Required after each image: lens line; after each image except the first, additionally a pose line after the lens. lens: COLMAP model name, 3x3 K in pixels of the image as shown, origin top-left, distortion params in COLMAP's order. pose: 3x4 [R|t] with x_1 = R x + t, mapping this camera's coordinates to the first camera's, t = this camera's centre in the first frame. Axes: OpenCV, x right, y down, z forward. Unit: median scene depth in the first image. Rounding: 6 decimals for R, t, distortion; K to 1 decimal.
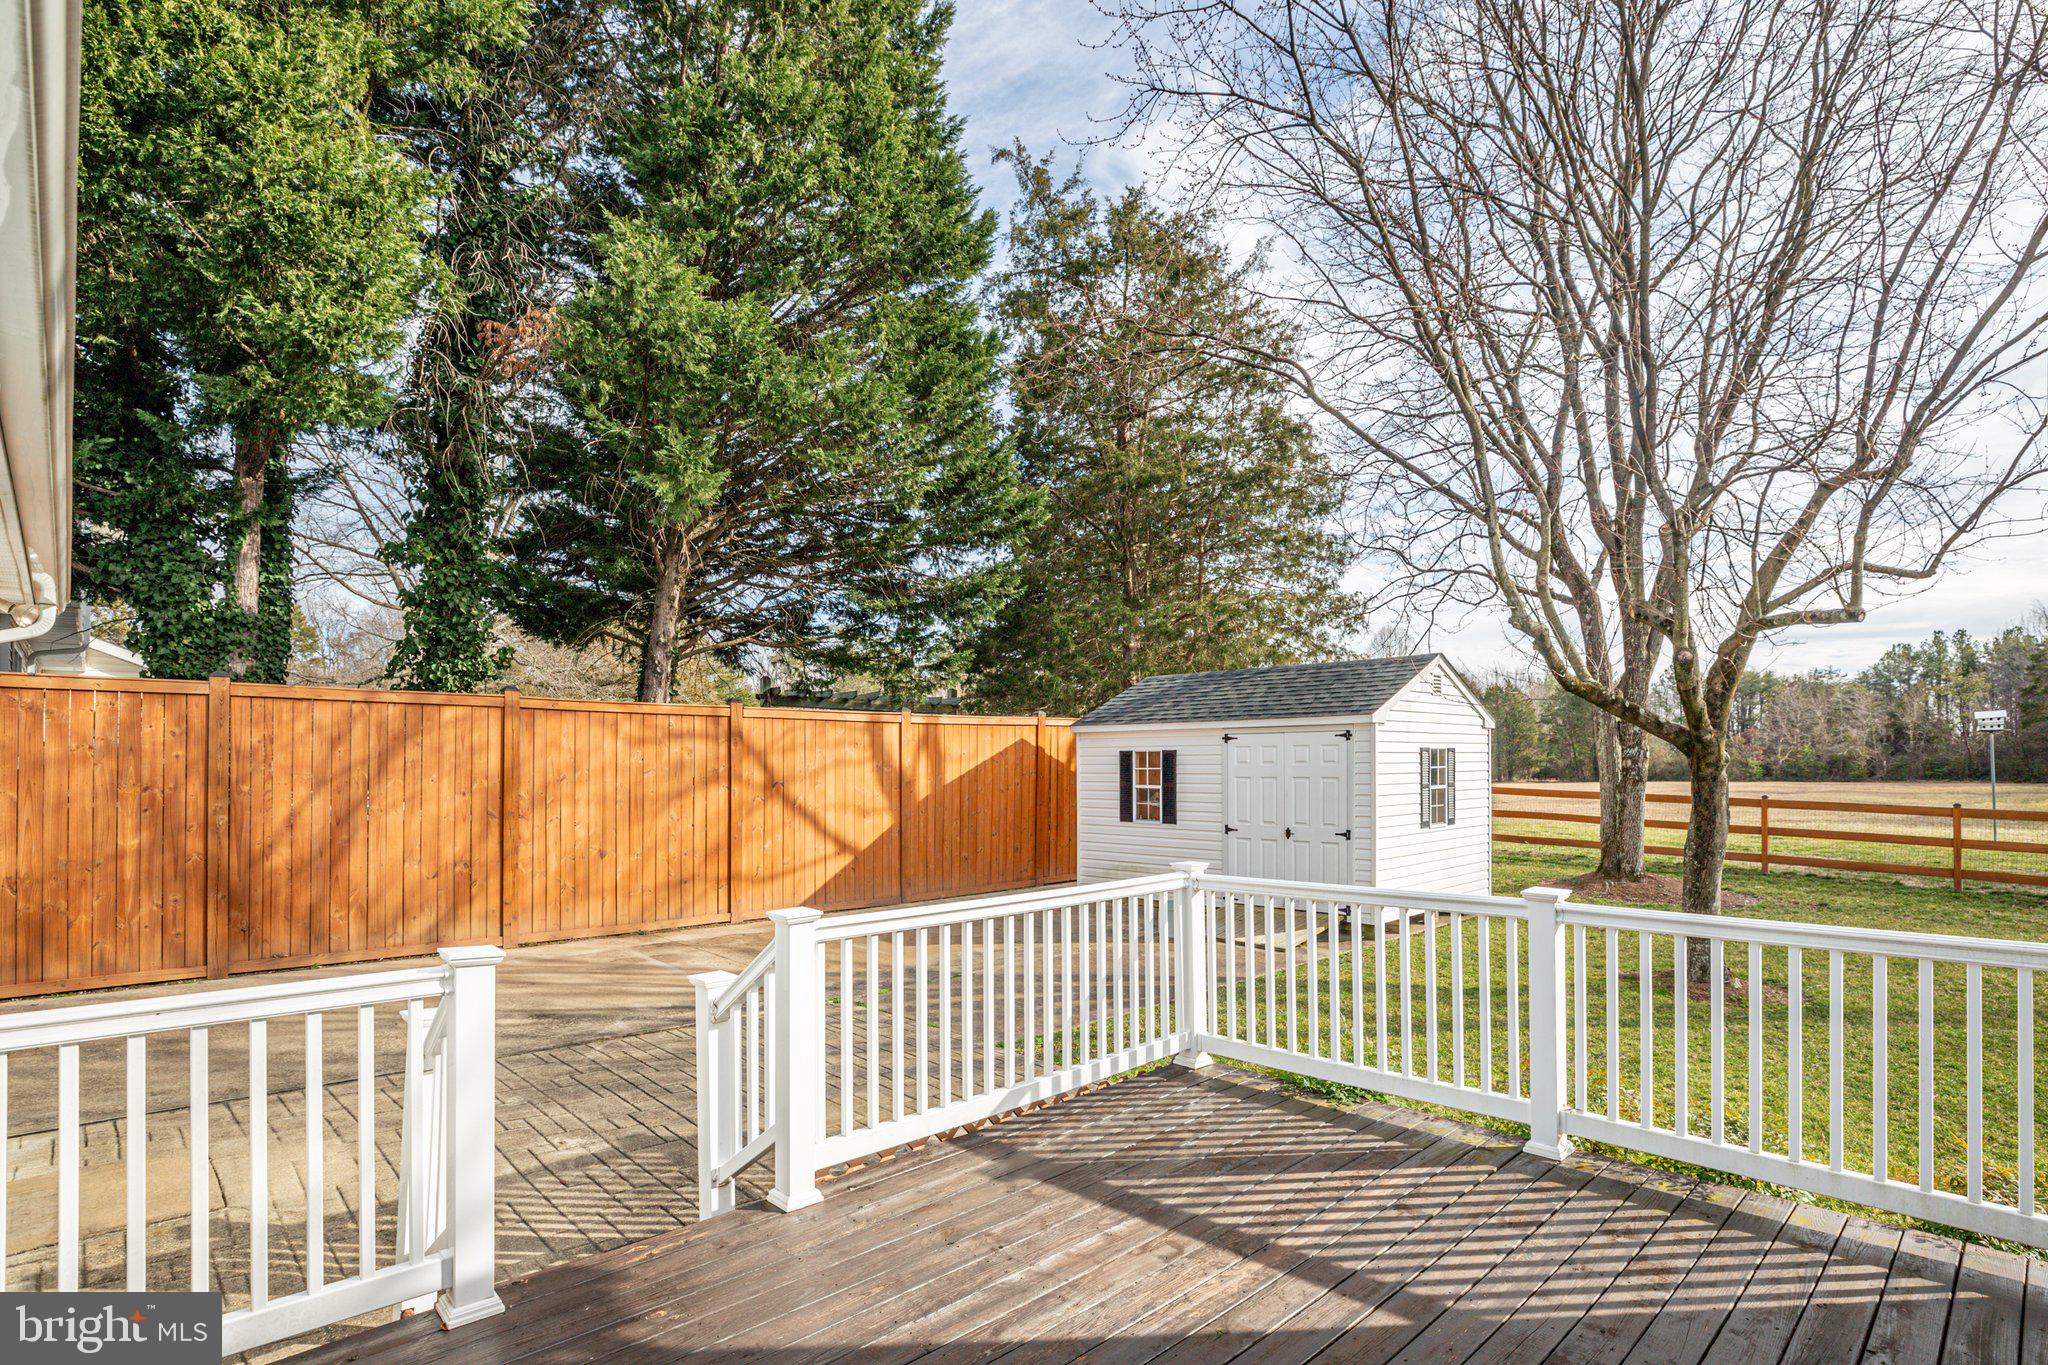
lens RADIAL K [[1048.5, 0, 1046.7], [0, 1048.5, 721.7], [0, 0, 1]] dist [-0.031575, 0.000169]
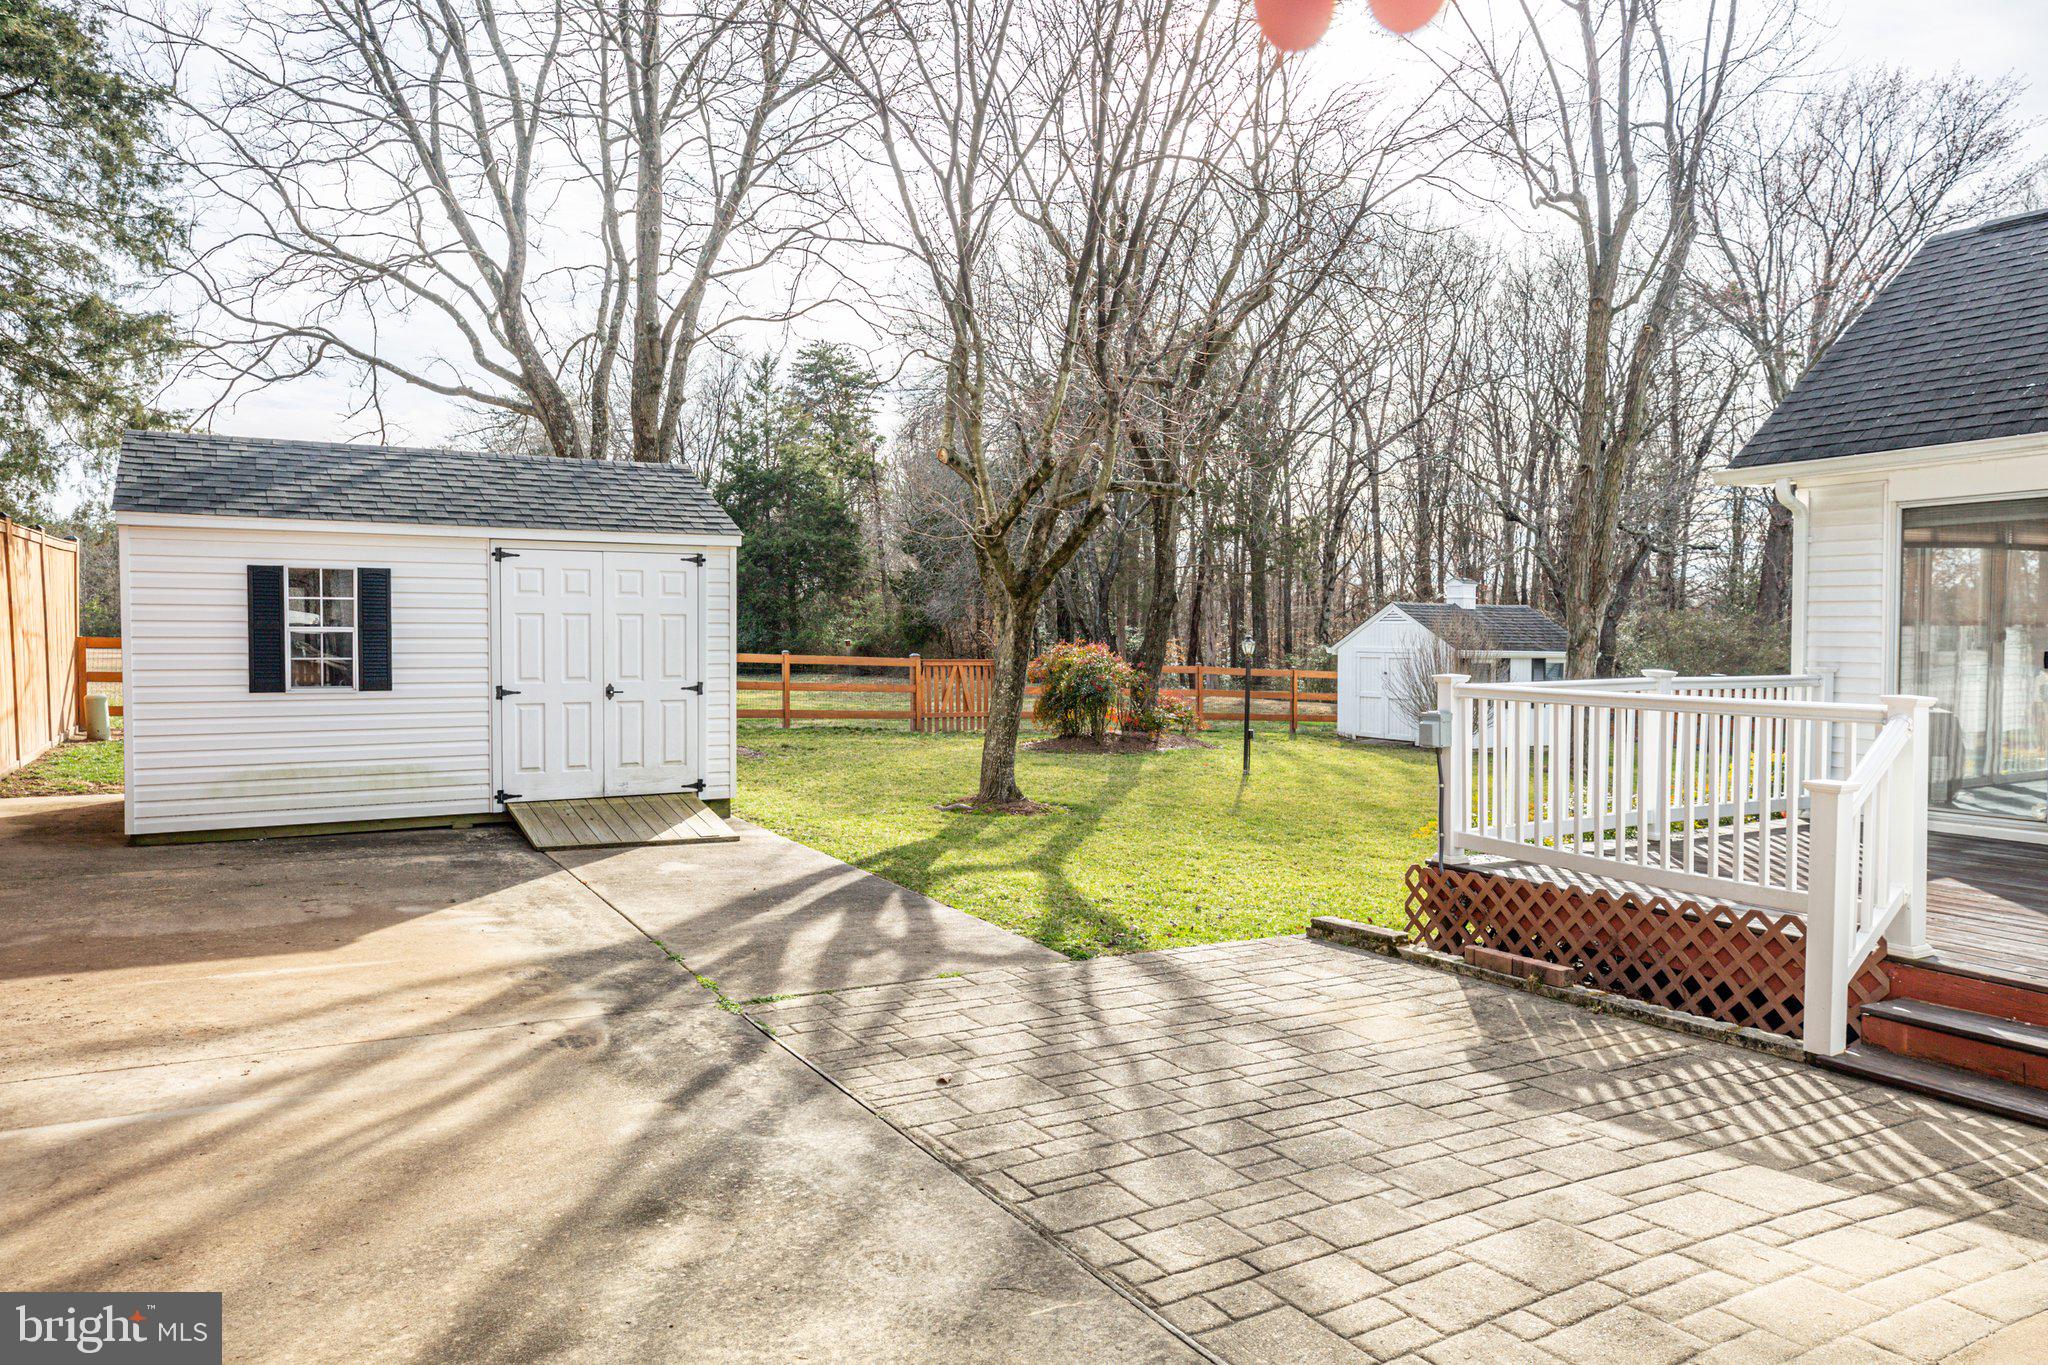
lens RADIAL K [[1343.3, 0, 1015.0], [0, 1343.3, 677.7], [0, 0, 1]] dist [-0.009962, 0.002861]
pose [[0.248120, -0.028138, 0.968321, -0.651091], [-0.045742, 0.998123, 0.040725, 0.050884], [-0.967649, -0.054398, 0.246367, 0.551462]]
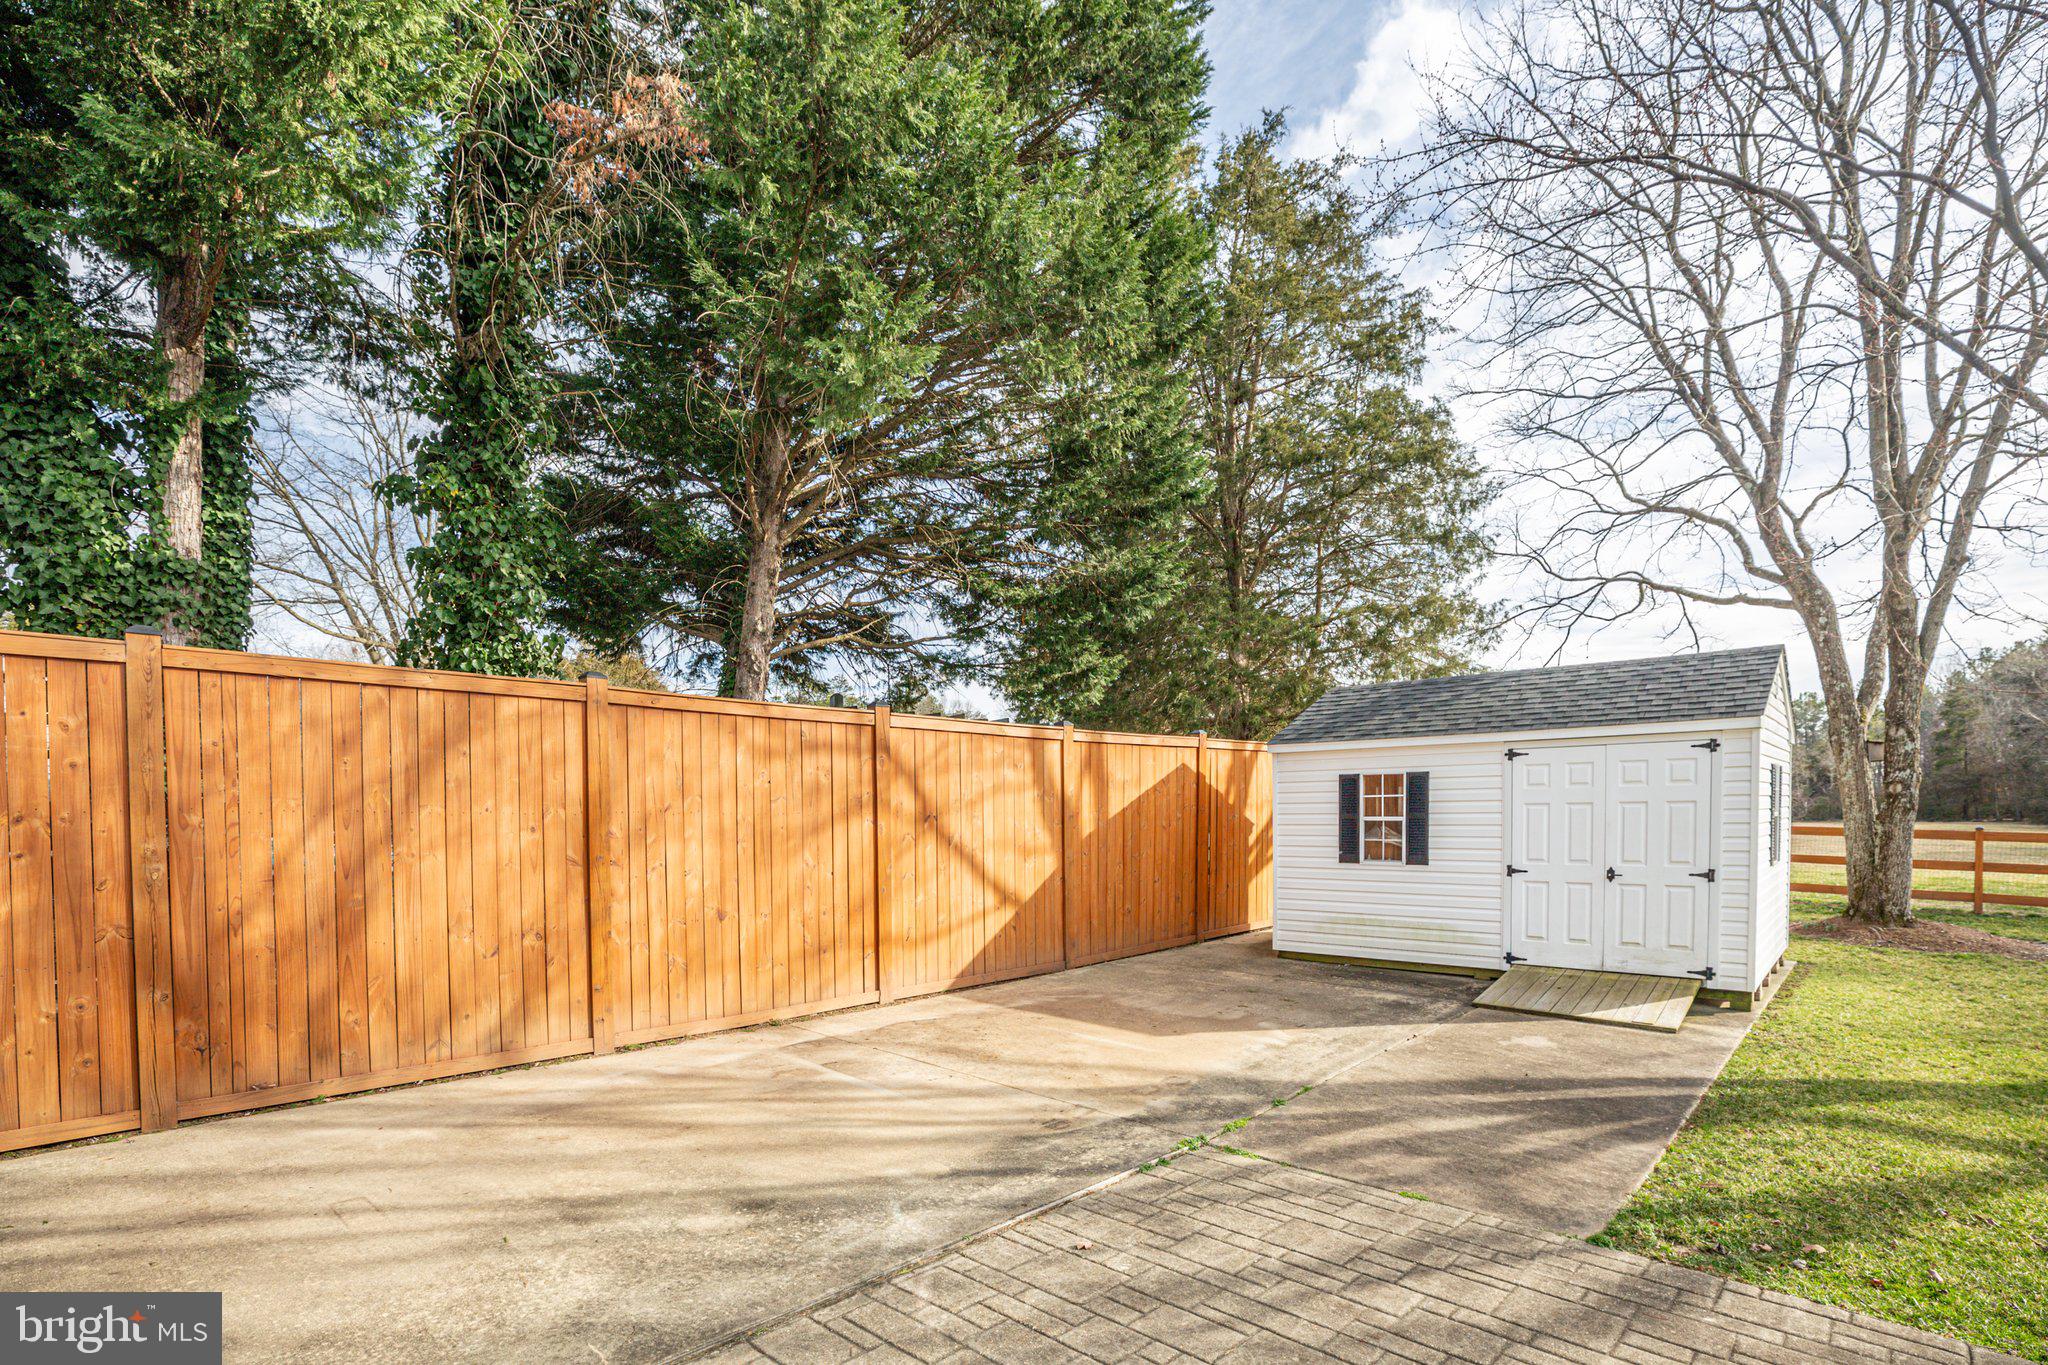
lens RADIAL K [[1002.5, 0, 1033.7], [0, 1002.5, 818.5], [0, 0, 1]] dist [-0.033136, 0.004085]
pose [[0.998491, -0.006892, 0.054474, -0.258270], [0.004372, 0.998920, 0.046260, 0.032186], [-0.054734, -0.045952, 0.997443, 0.322972]]
